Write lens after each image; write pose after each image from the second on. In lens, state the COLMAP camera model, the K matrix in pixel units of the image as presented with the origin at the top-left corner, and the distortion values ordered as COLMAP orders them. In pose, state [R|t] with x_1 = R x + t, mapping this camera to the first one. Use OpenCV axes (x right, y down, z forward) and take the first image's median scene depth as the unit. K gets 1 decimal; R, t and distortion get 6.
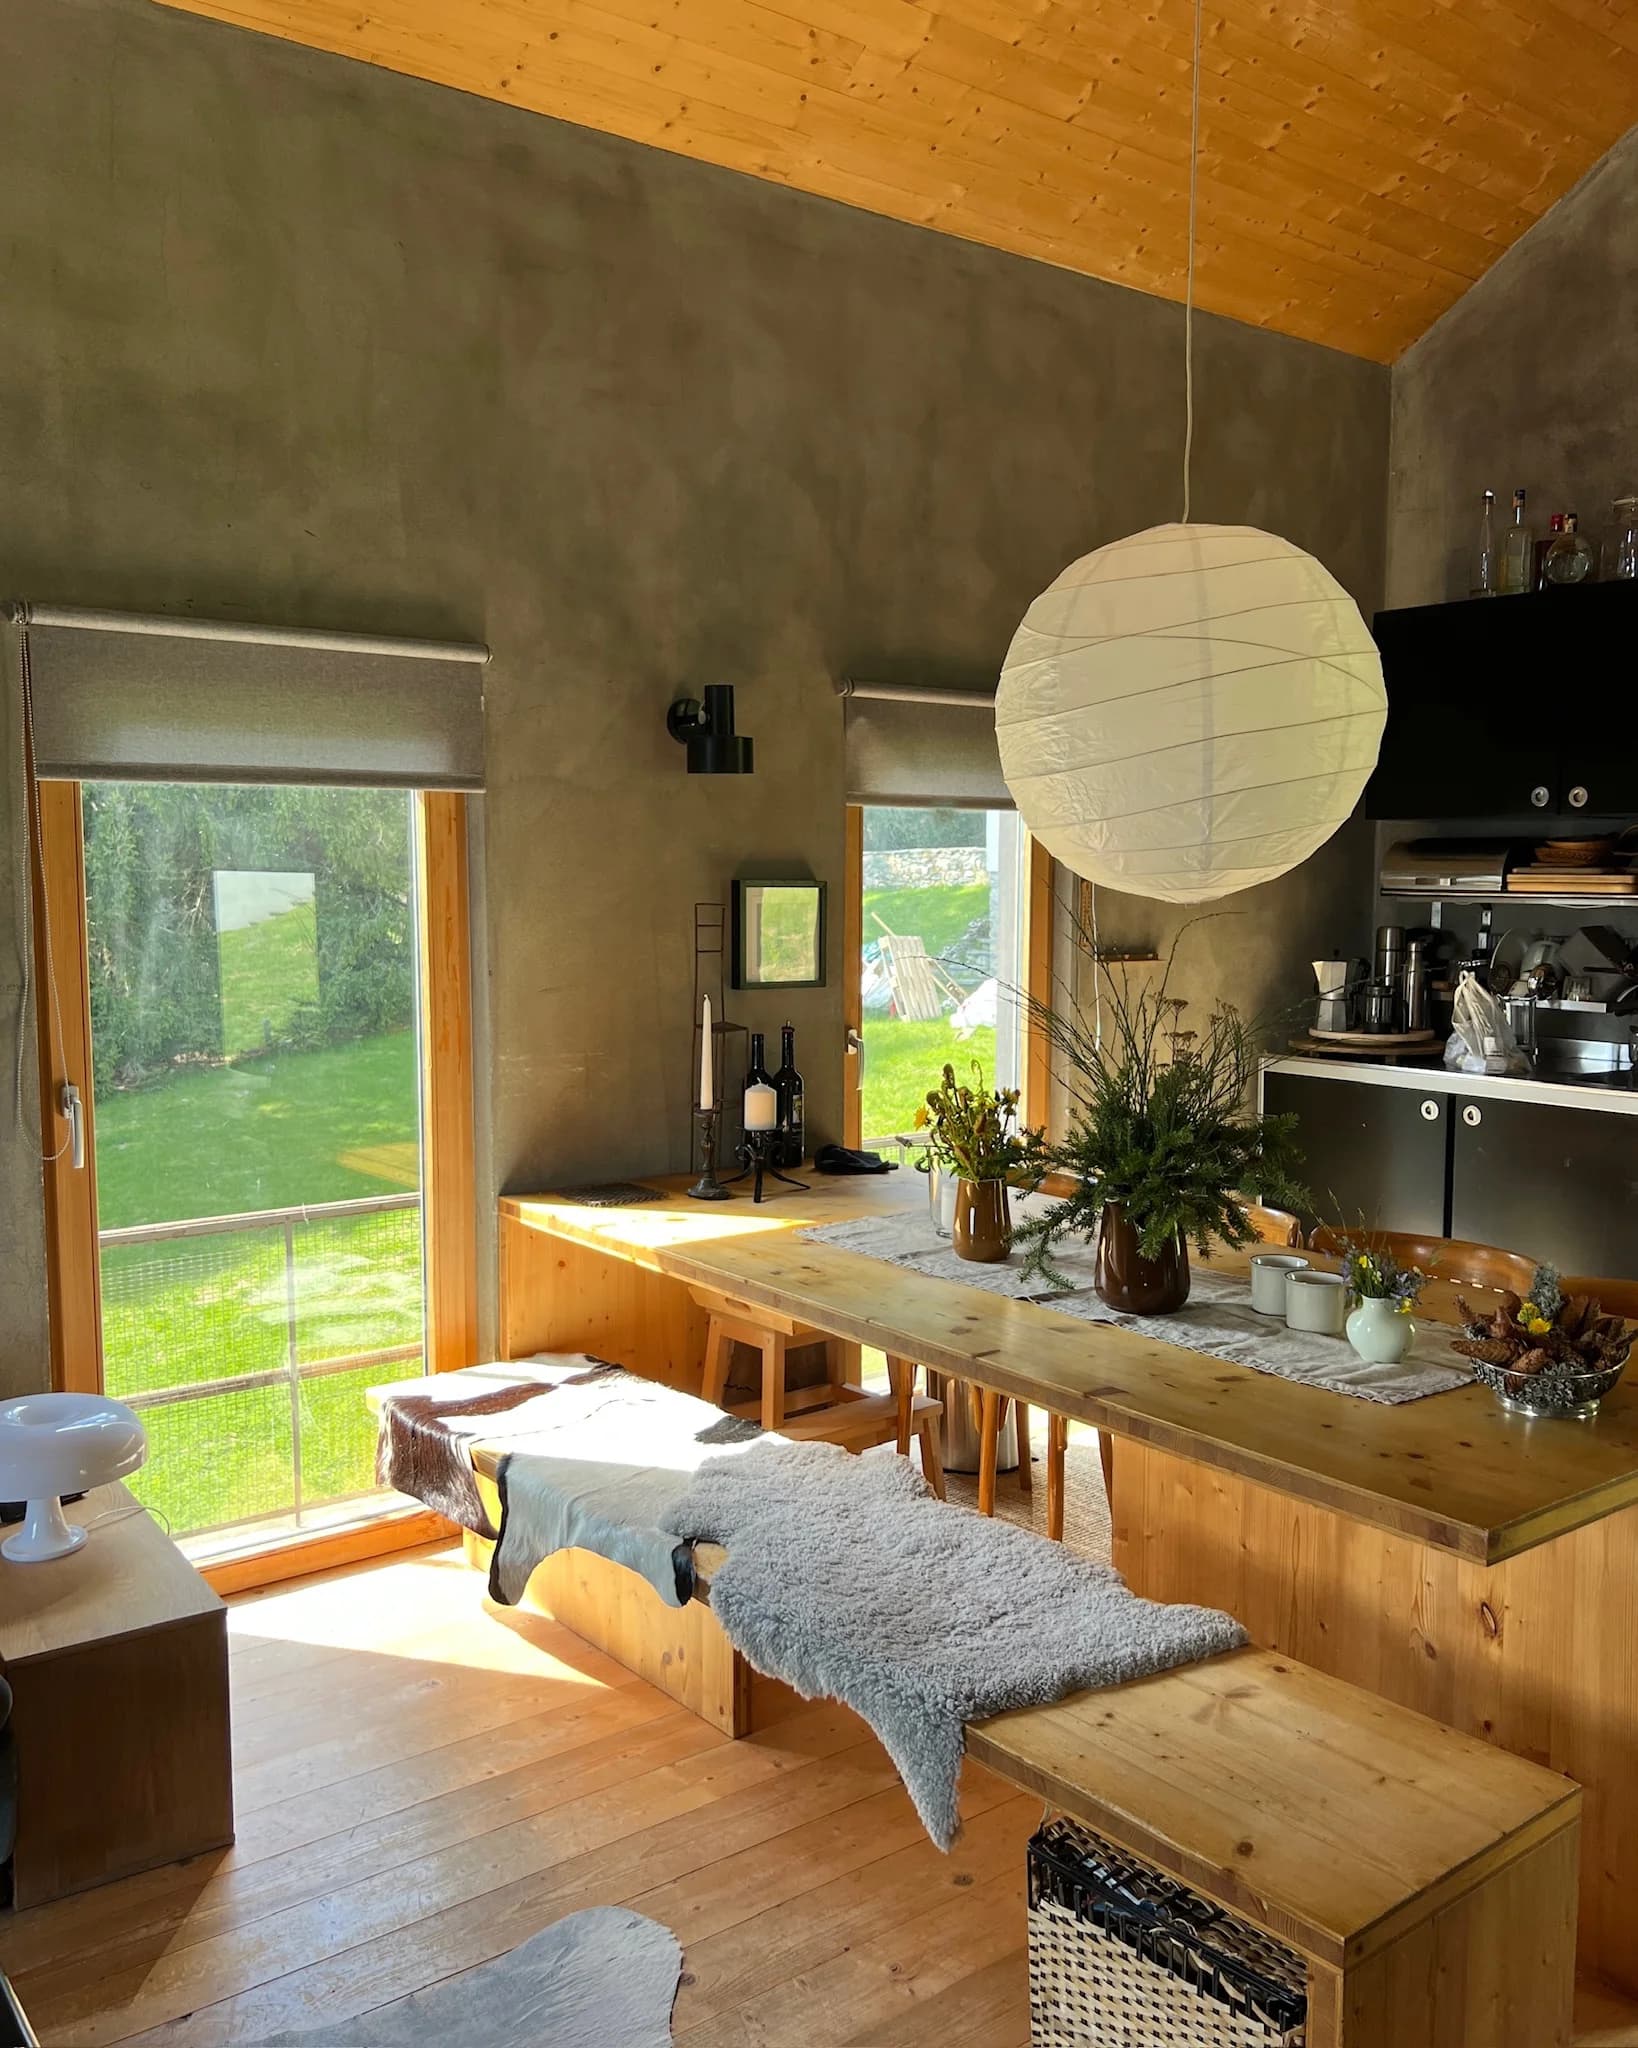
lens RADIAL K [[1674.7, 0, 819.0], [0, 1674.7, 1024.0], [0, 0, 1]] dist [0.051319, -0.030783]
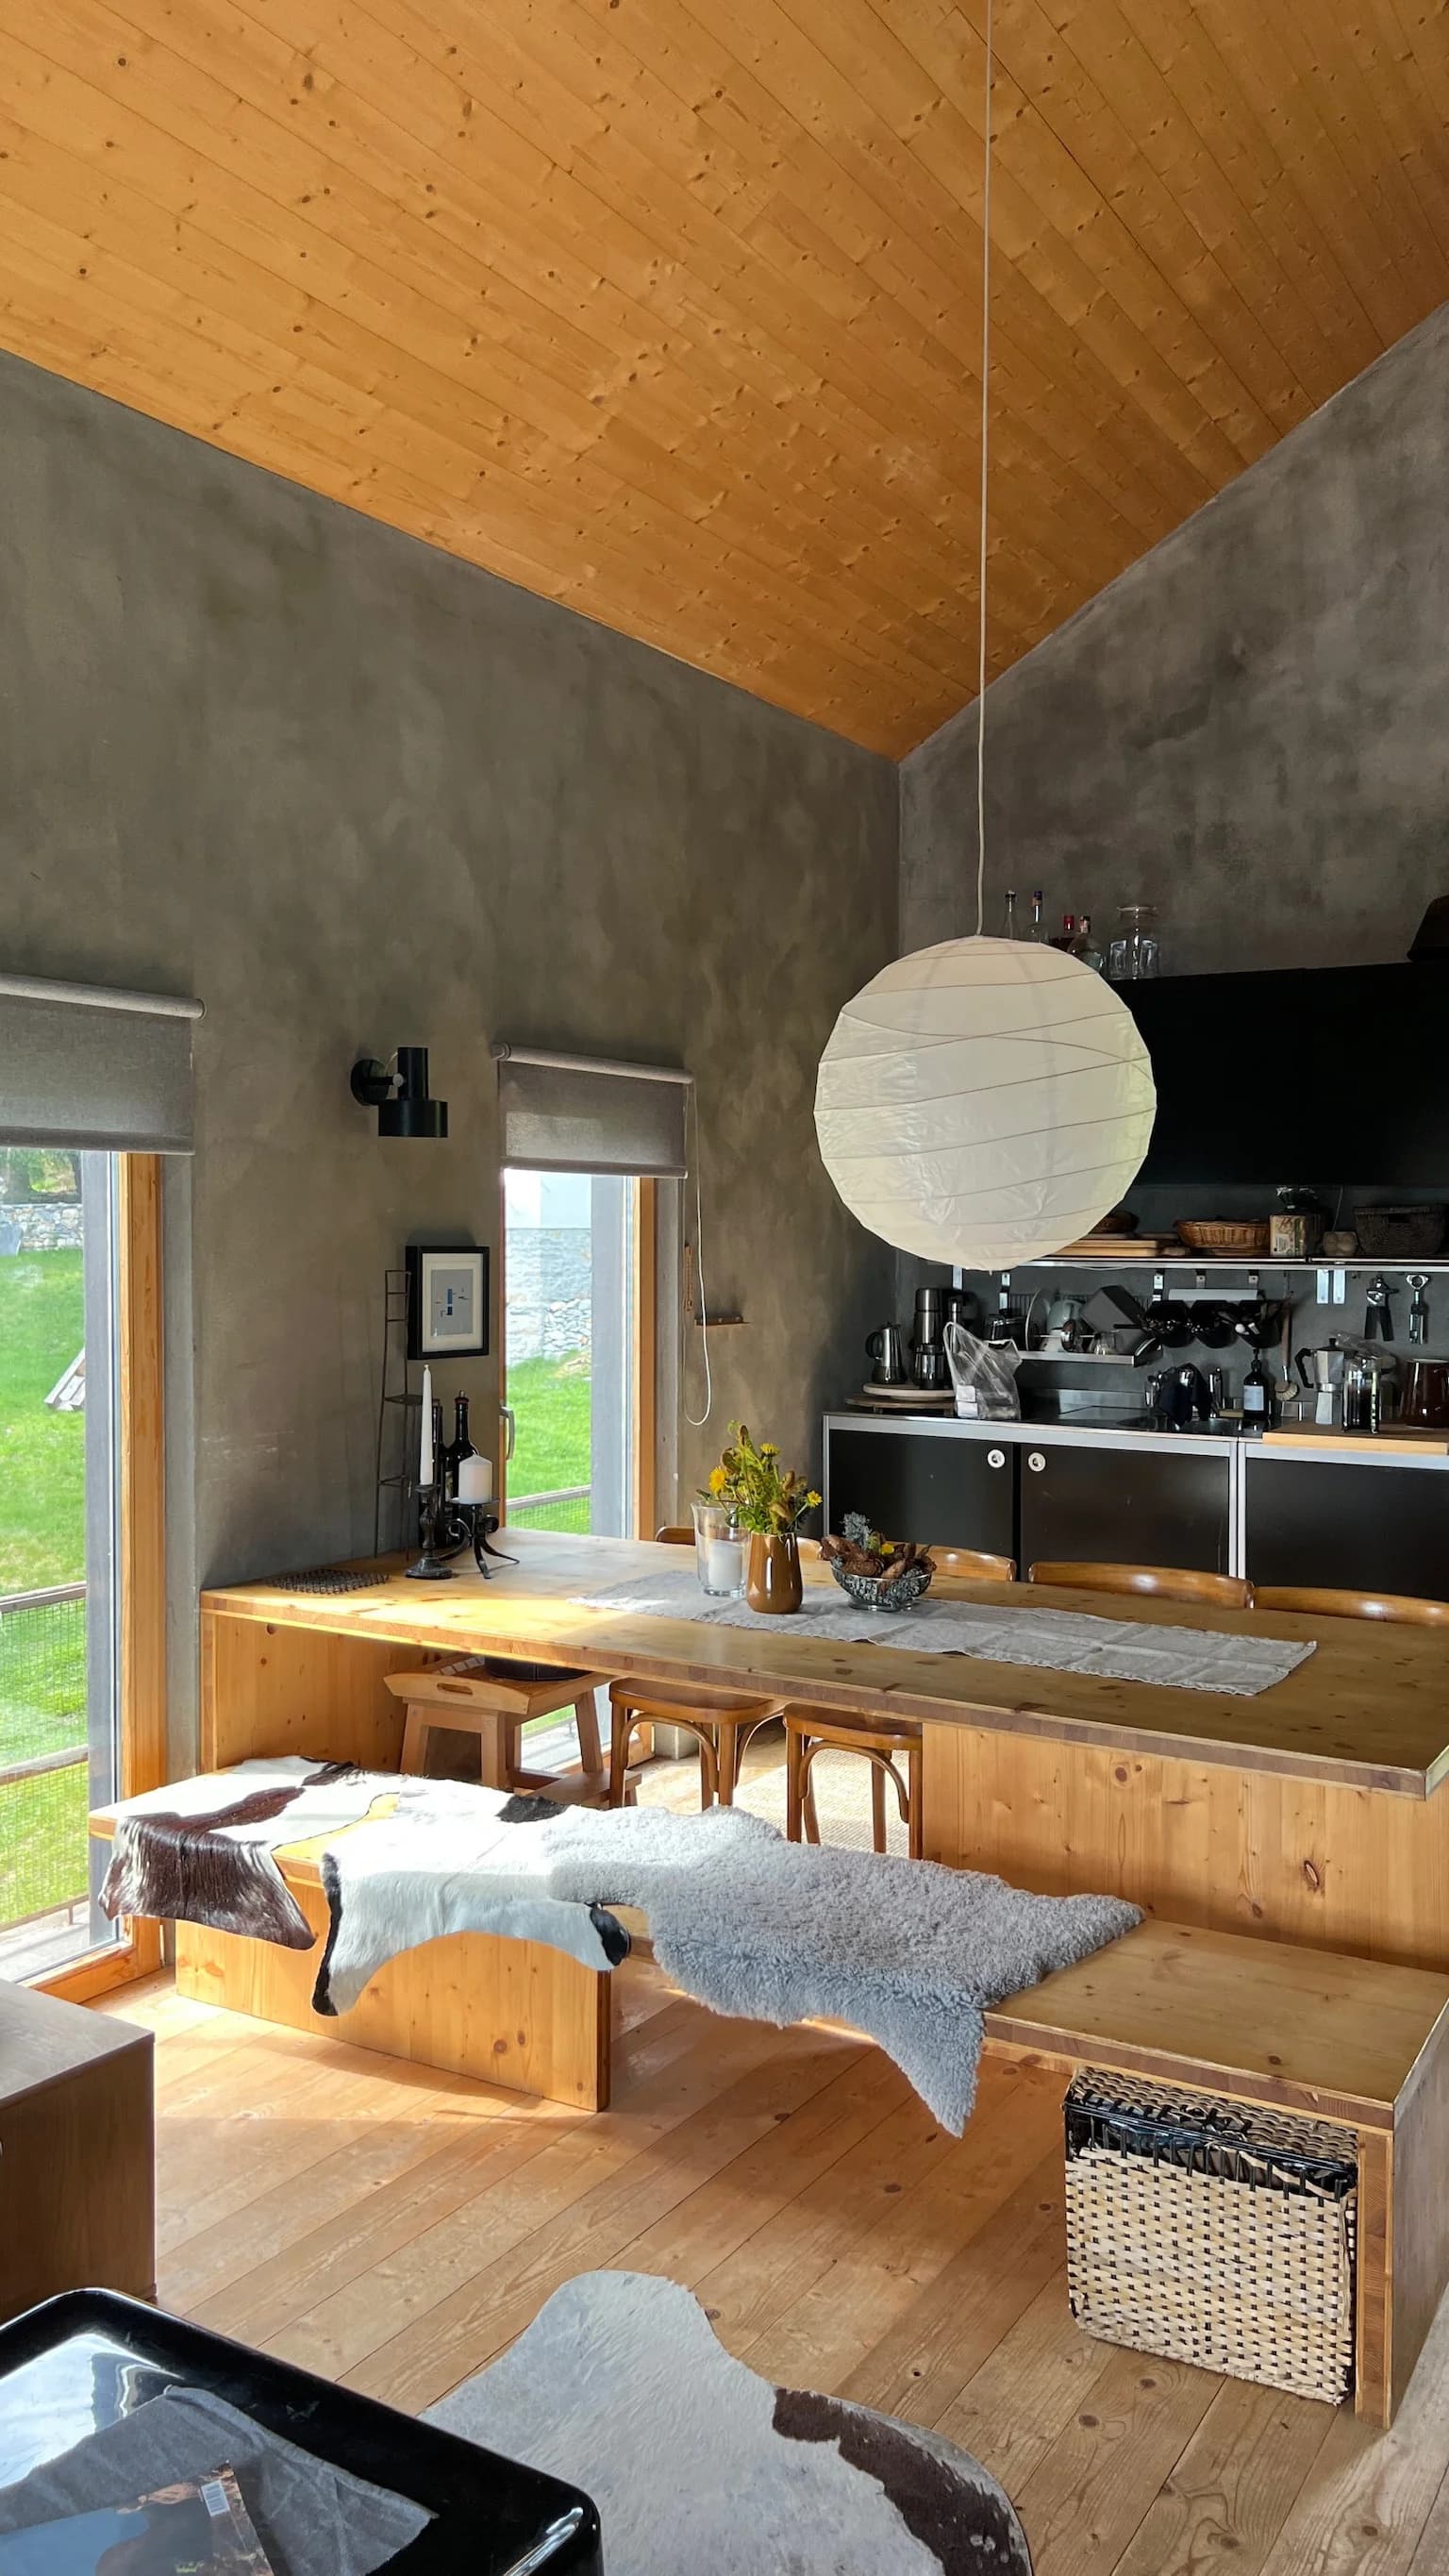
lens RADIAL K [[1864.4, 0, 724.5], [0, 1864.4, 1288.0], [0, 0, 1]] dist [0.082290, -0.092750]
pose [[0.937886, -0.010300, 0.346791, -0.274073], [0.030516, 0.998134, -0.052884, 0.000001], [-0.345599, 0.060182, 0.936450, -0.072540]]
